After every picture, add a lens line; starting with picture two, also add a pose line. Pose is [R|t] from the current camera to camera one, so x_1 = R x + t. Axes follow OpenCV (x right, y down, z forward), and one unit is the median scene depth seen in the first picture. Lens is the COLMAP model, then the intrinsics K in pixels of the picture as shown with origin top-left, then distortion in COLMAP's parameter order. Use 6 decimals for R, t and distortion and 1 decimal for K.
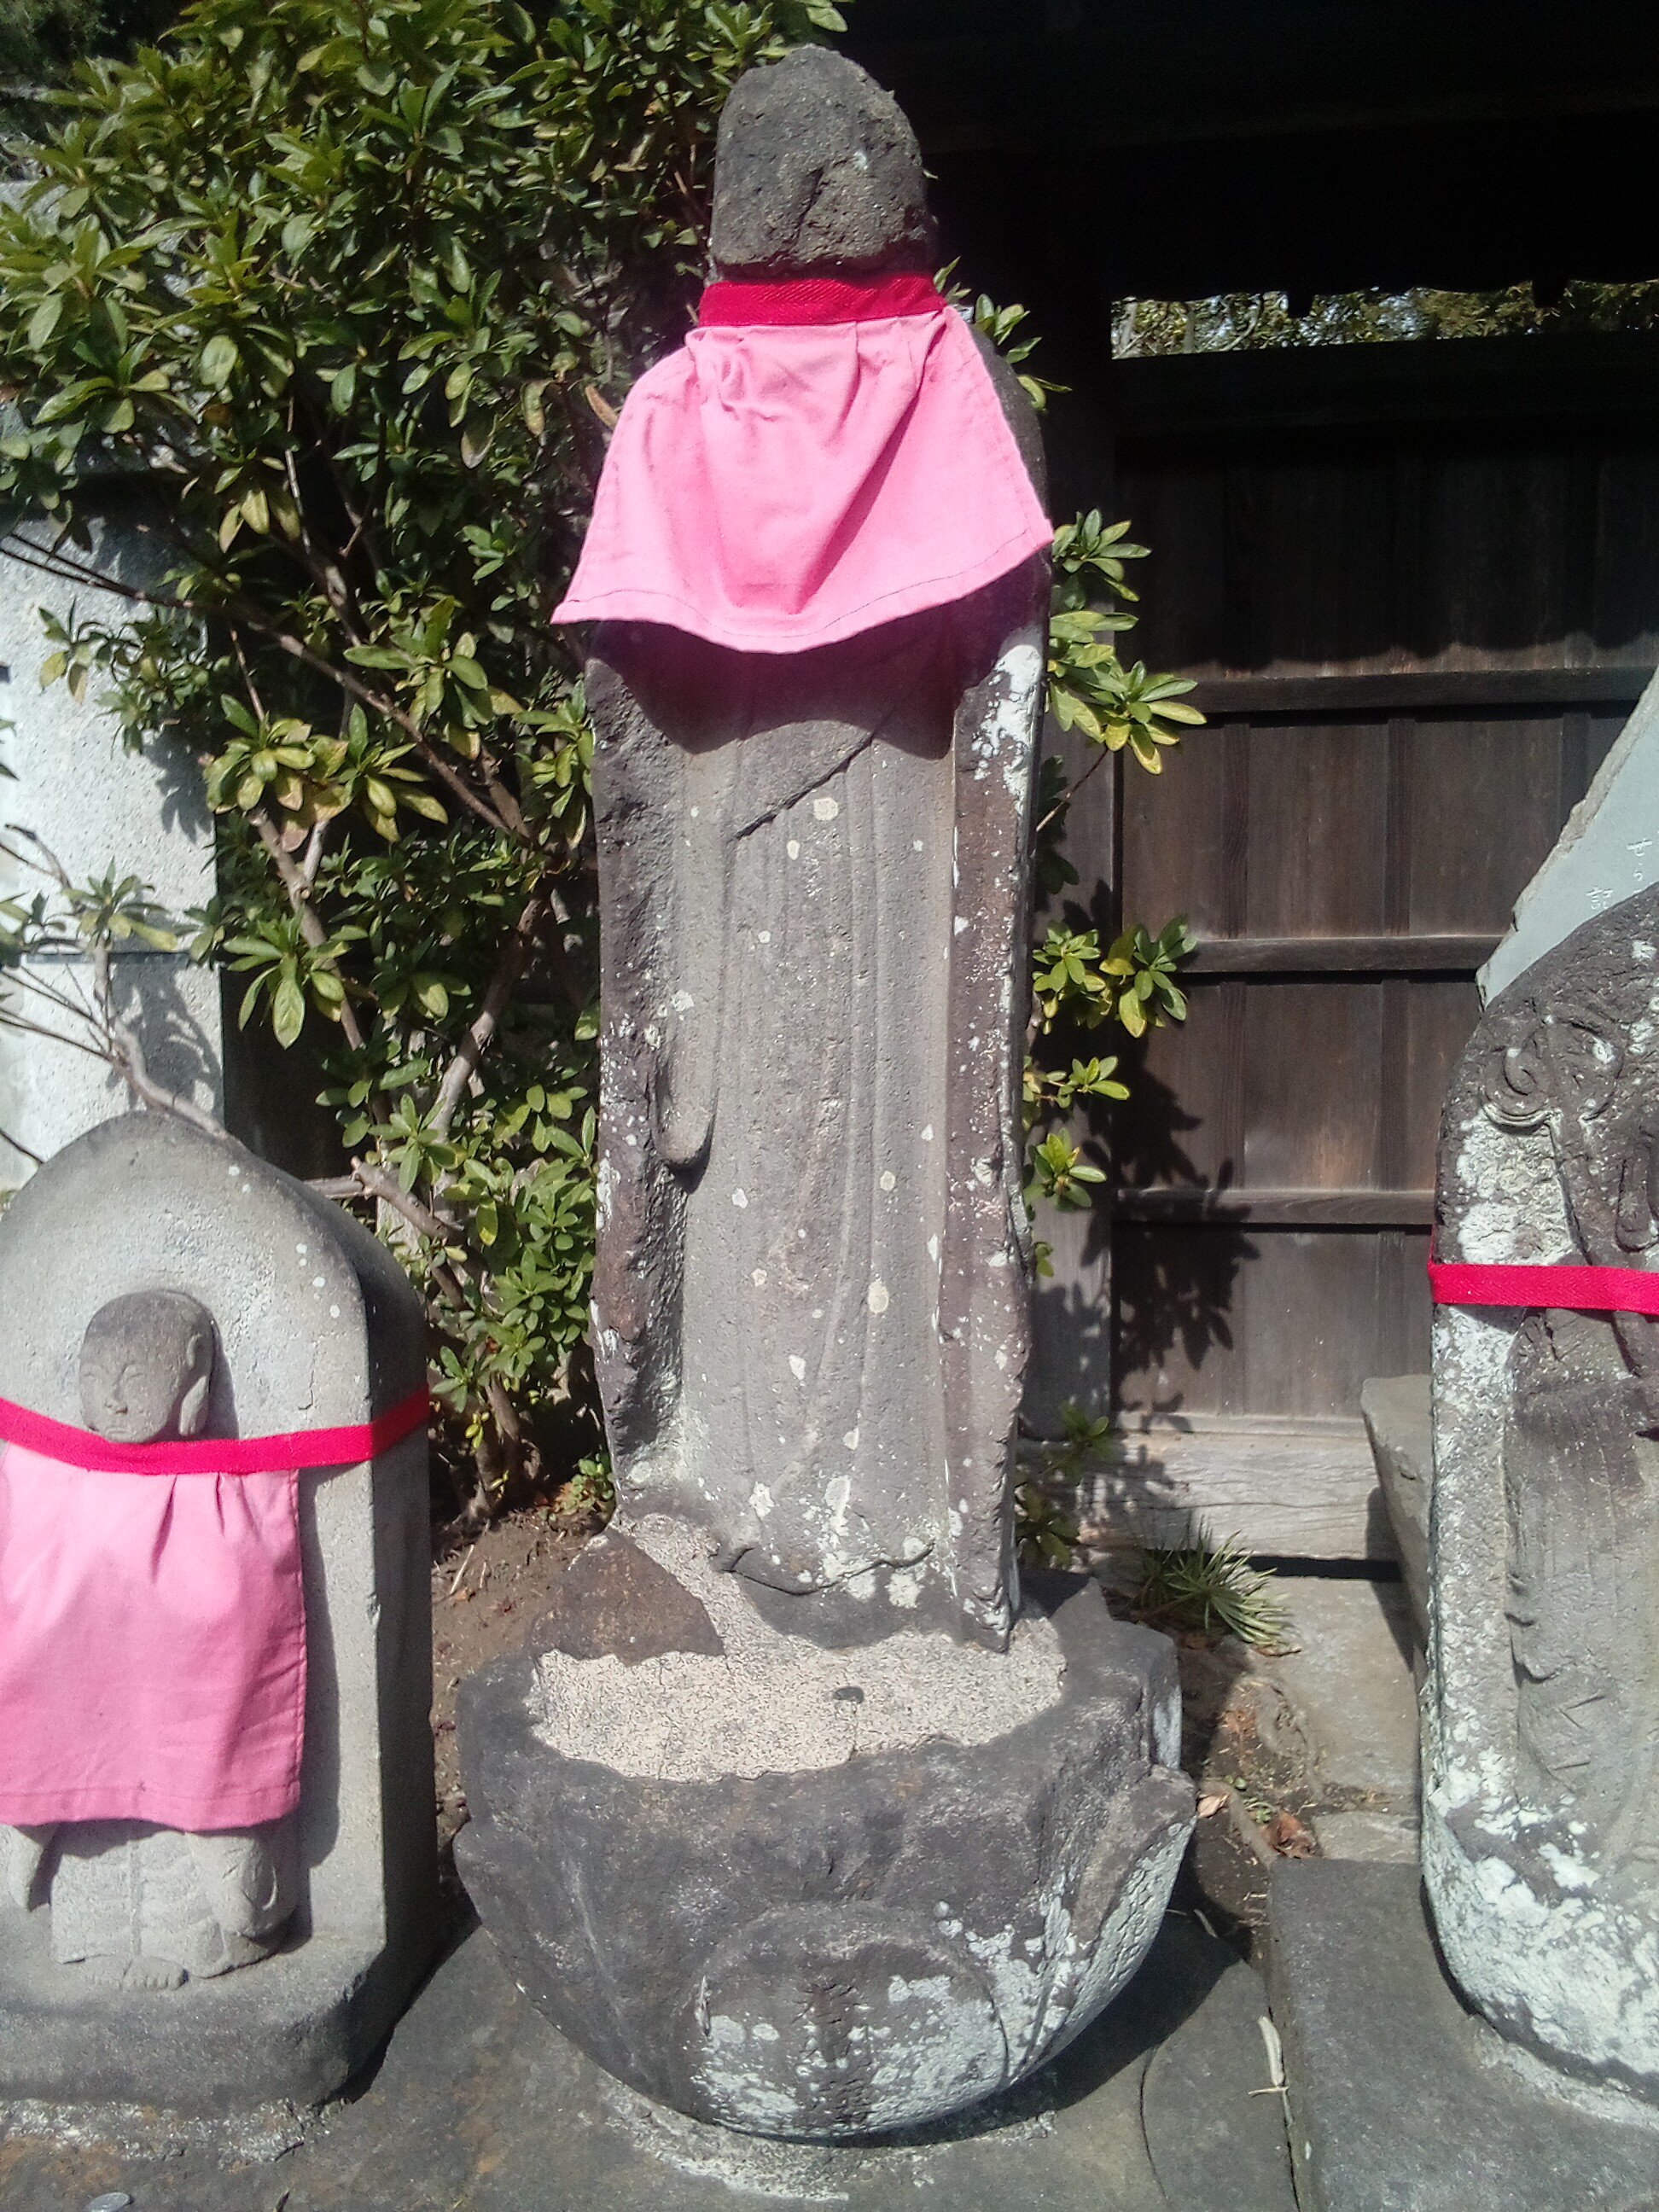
lens RADIAL K [[1822.5, 0, 773.4], [0, 1822.5, 1083.1], [0, 0, 1]] dist [0.069061, -0.114186]
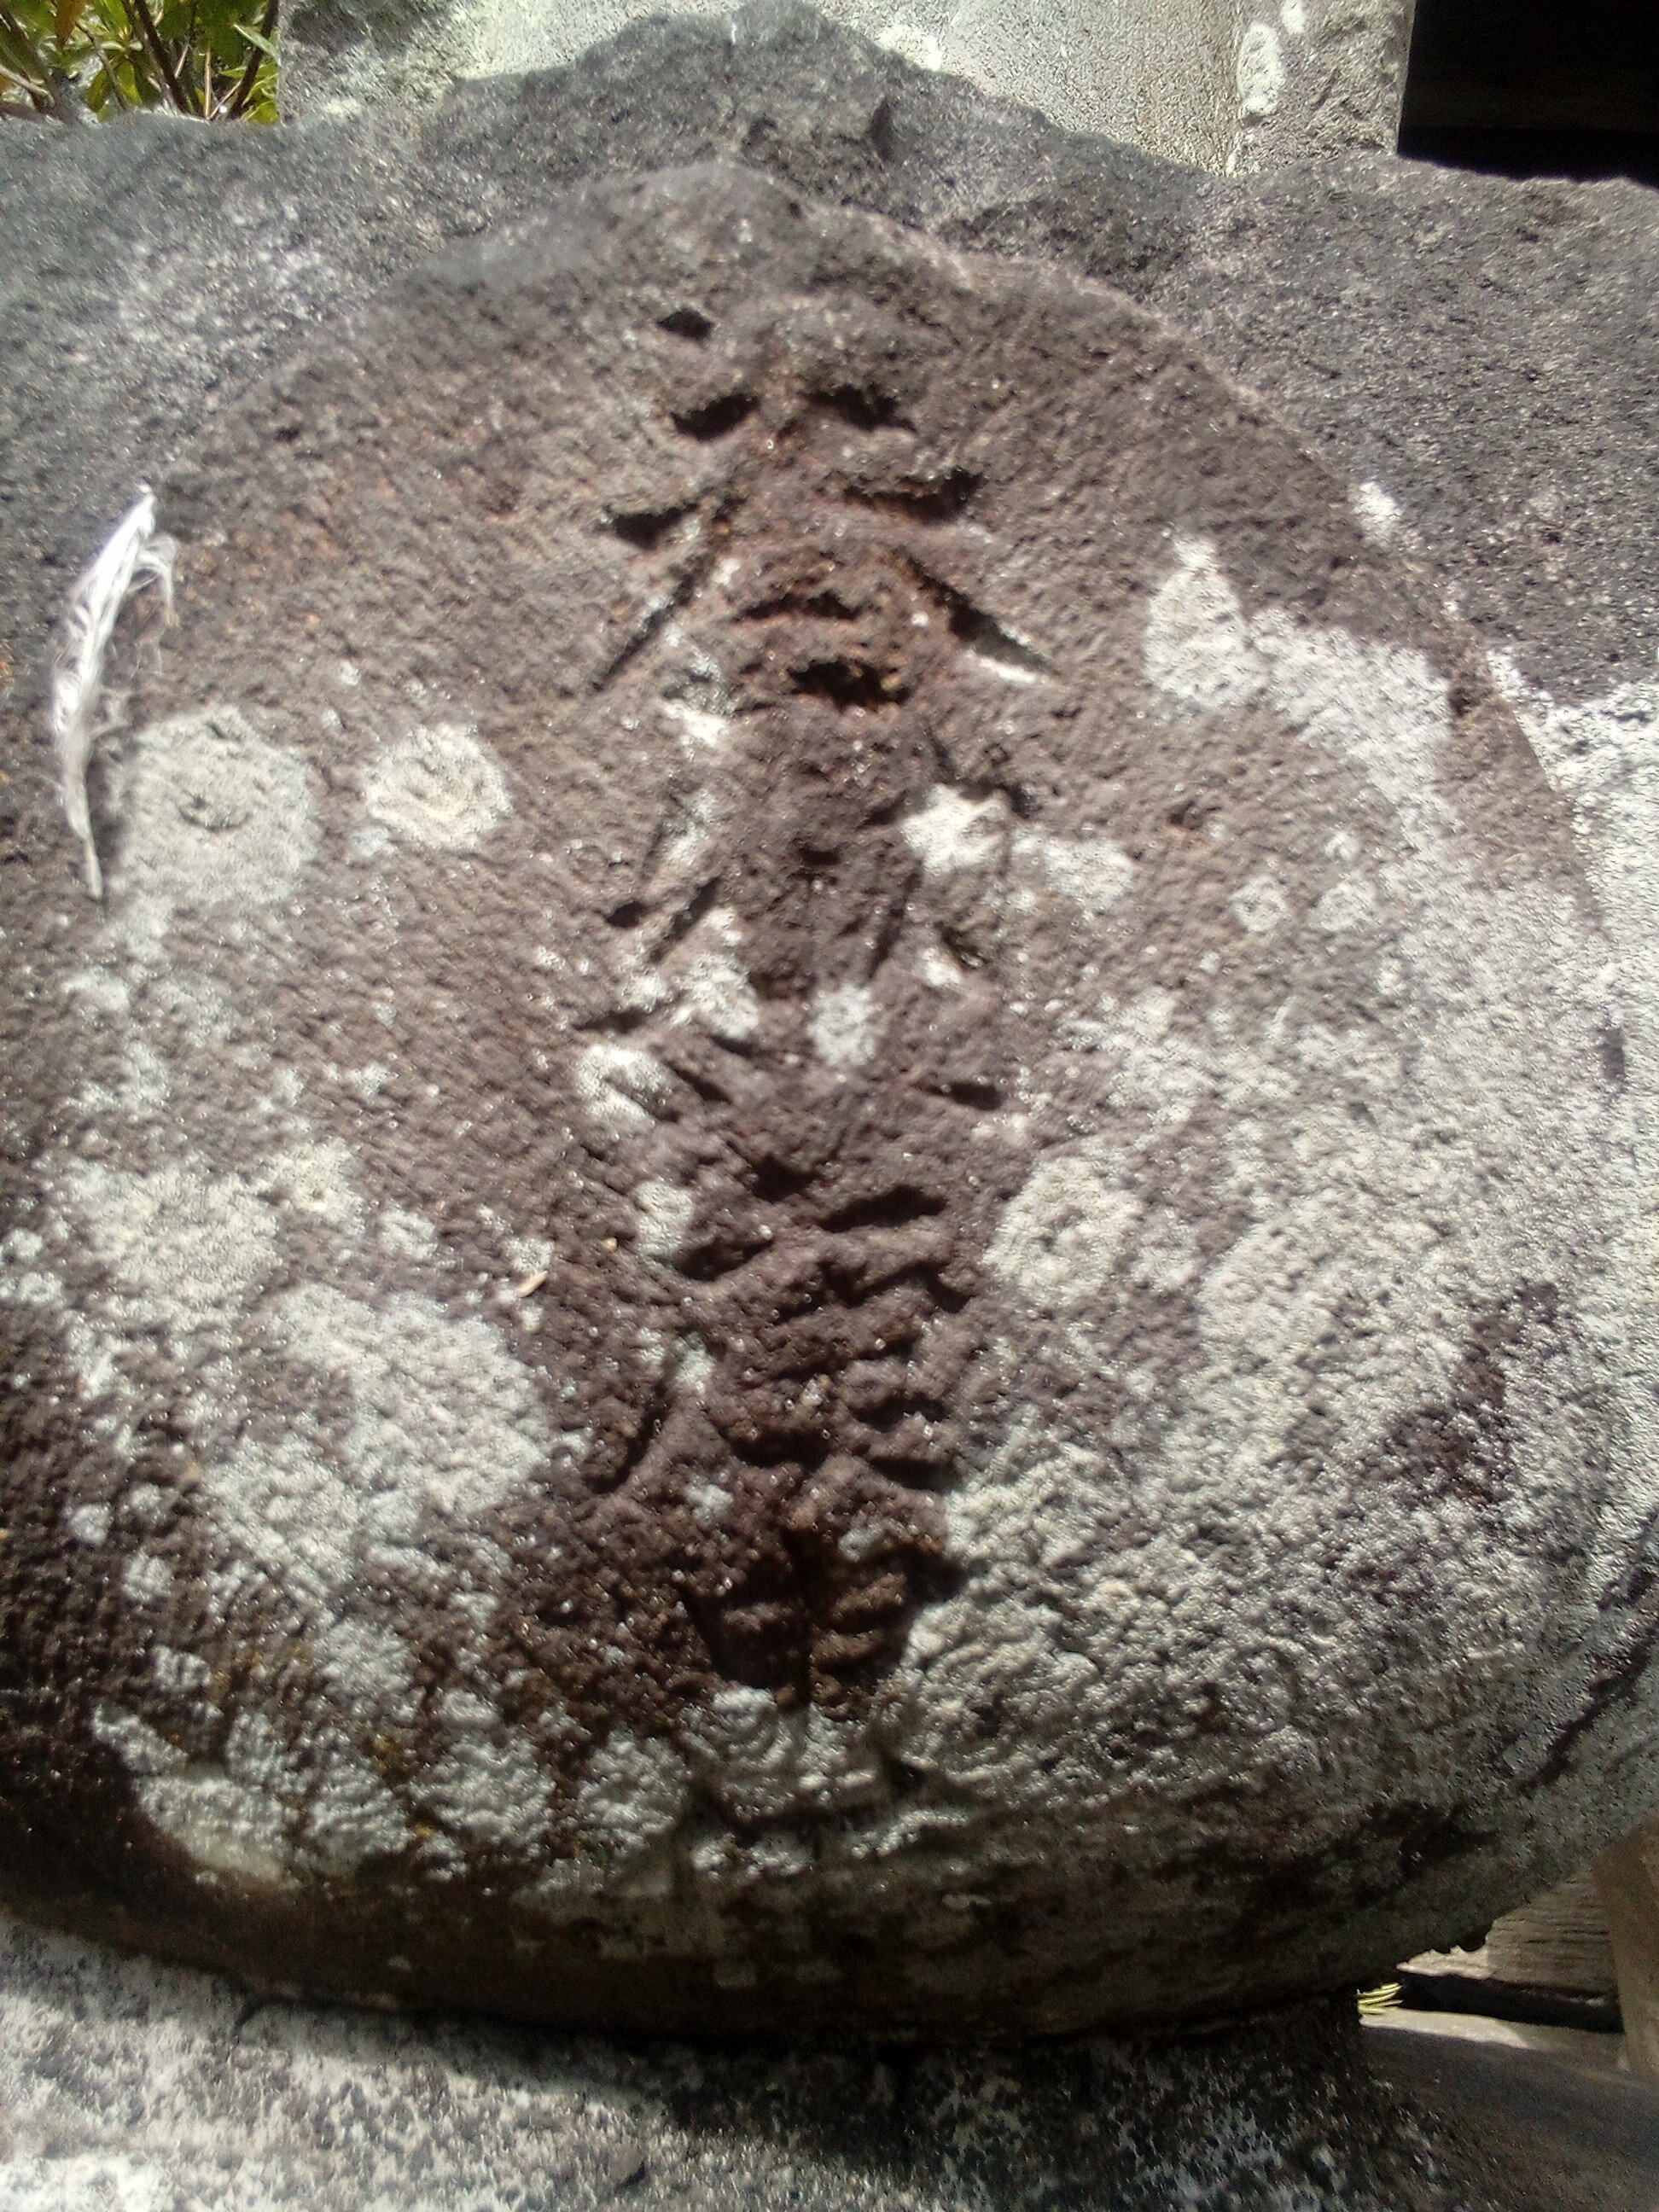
lens RADIAL K [[1822.5, 0, 773.4], [0, 1822.5, 1083.1], [0, 0, 1]] dist [0.069061, -0.114186]
pose [[0.990929, 0.128618, 0.038954, 0.024060], [-0.107268, 0.931610, -0.347269, 0.587724], [-0.080955, 0.339941, 0.936956, 0.827641]]
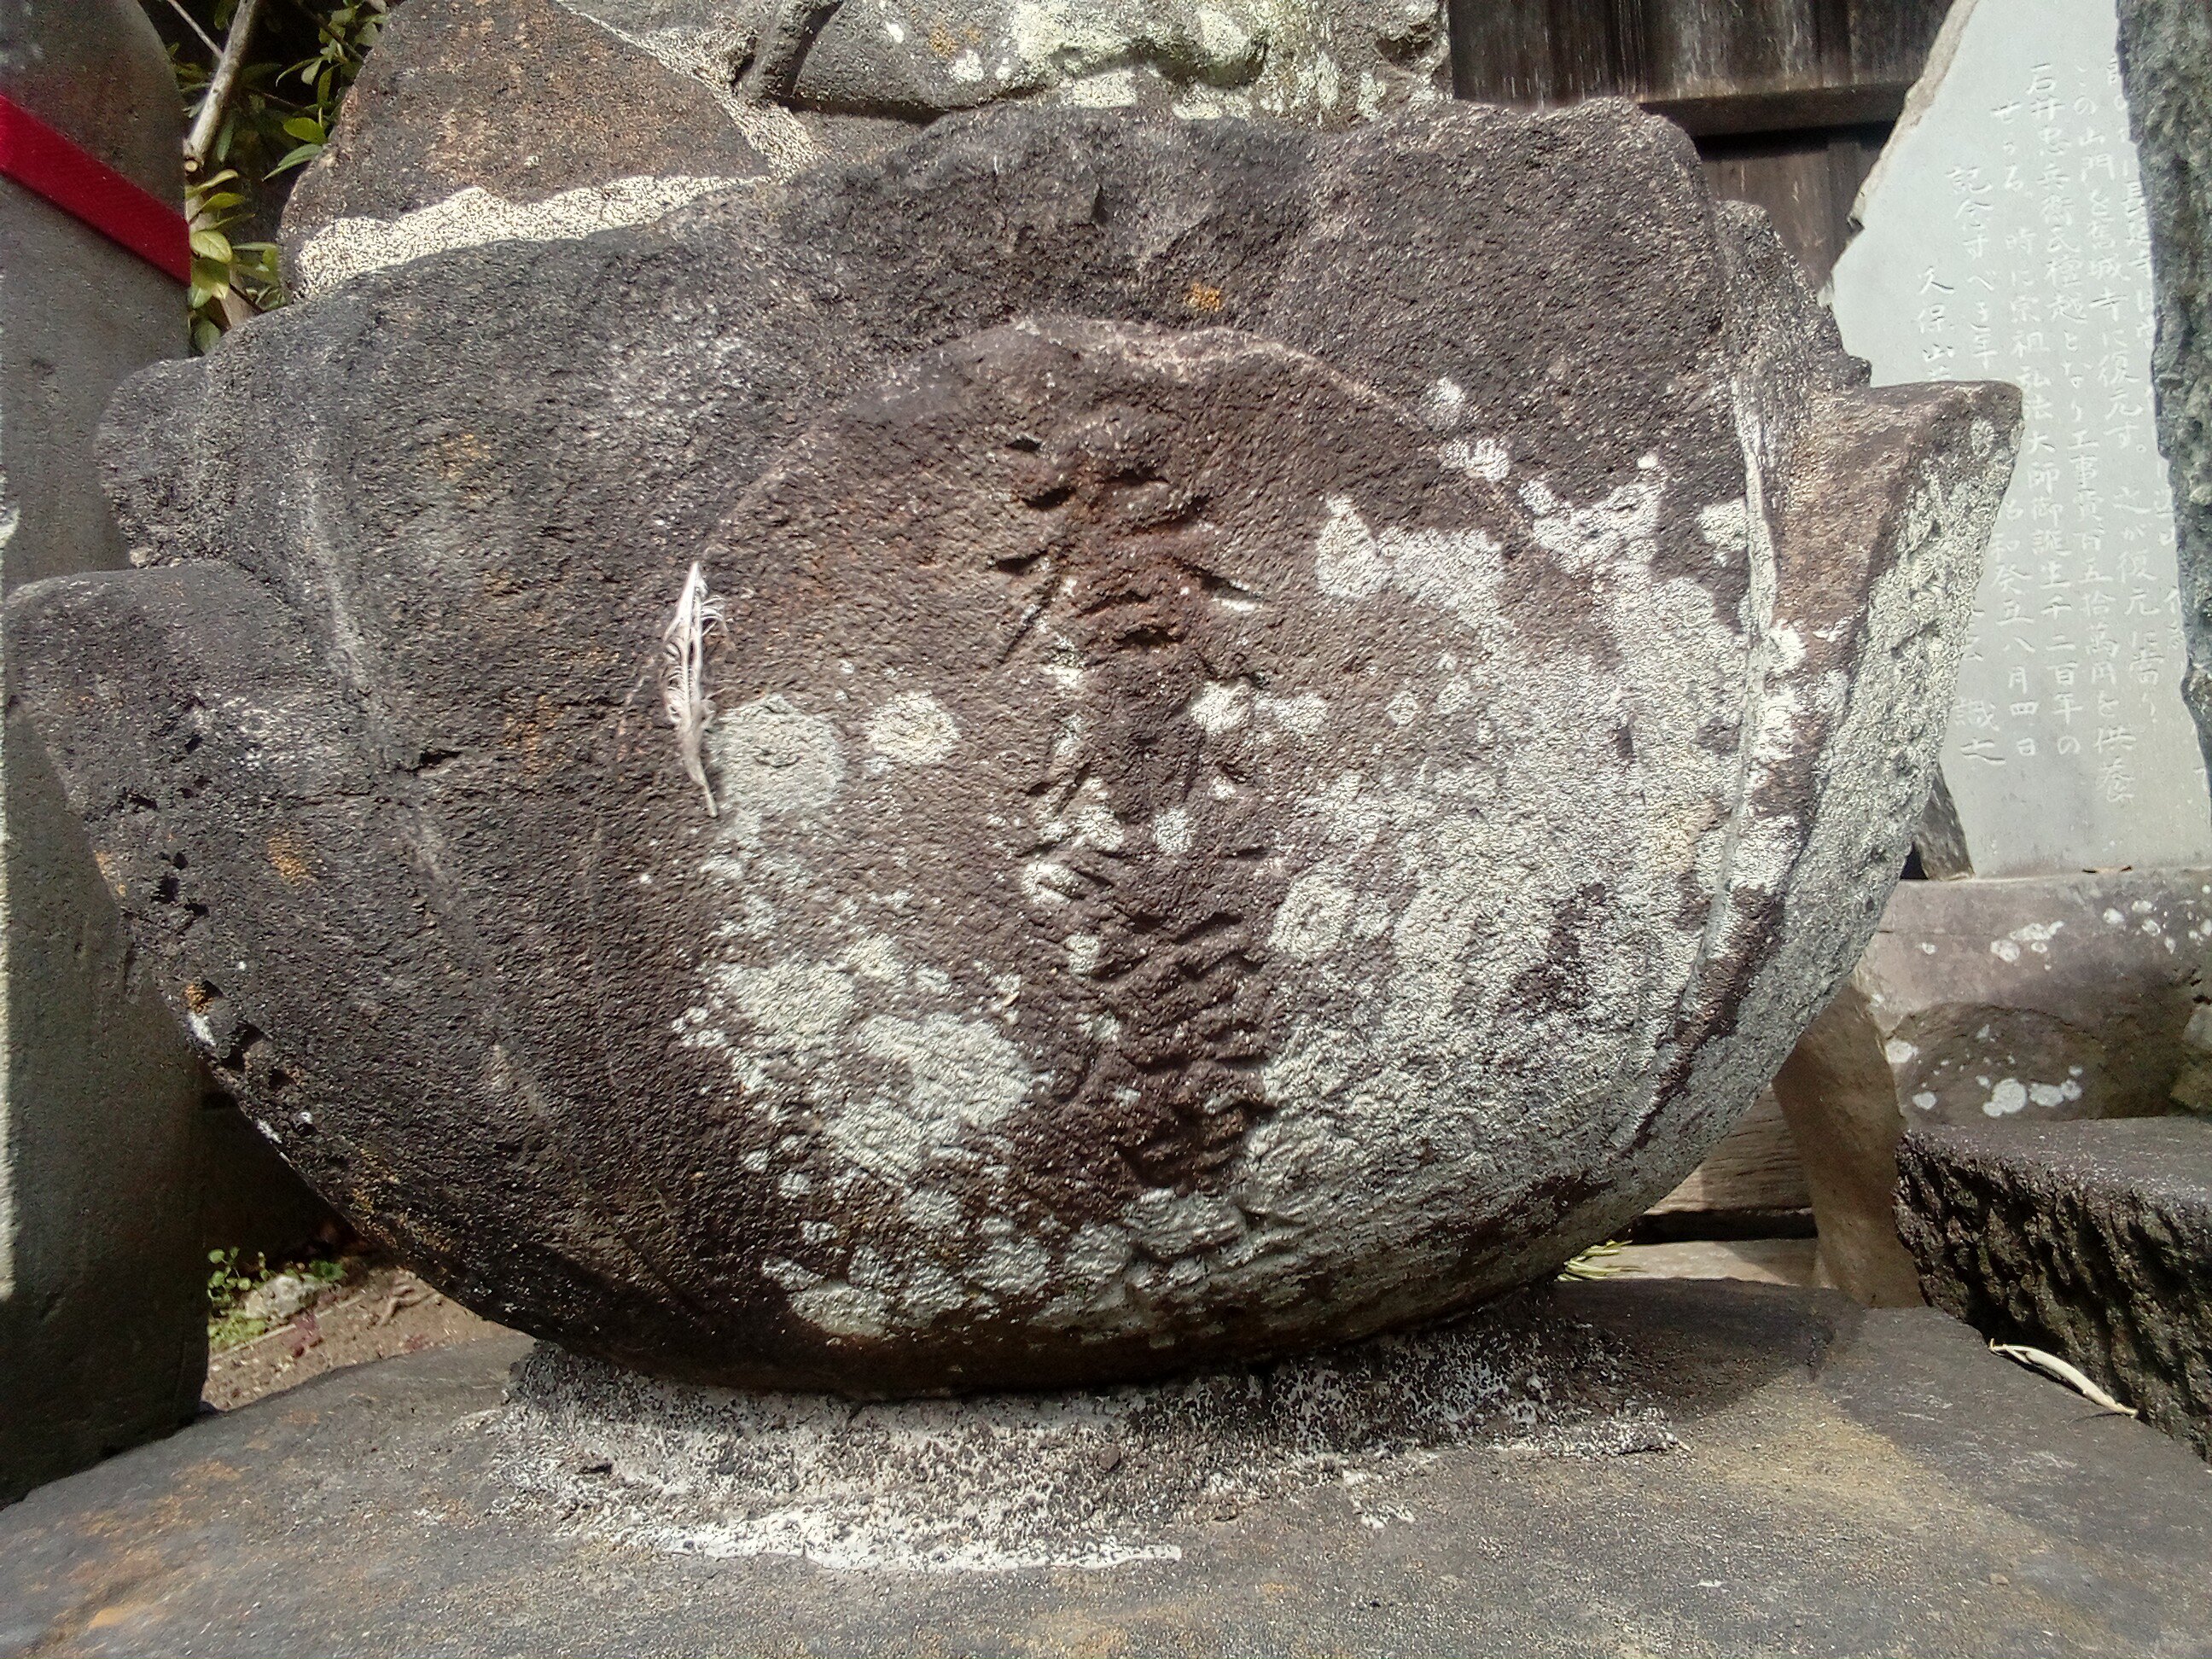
lens RADIAL K [[1822.5, 0, 1071.5], [0, 1822.5, 832.0], [0, 0, 1]] dist [0.069061, -0.114186]
pose [[0.994228, -0.038395, 0.100184, -0.008422], [0.054135, 0.985717, -0.159470, 0.568738], [-0.092630, 0.163973, 0.982106, 0.701262]]
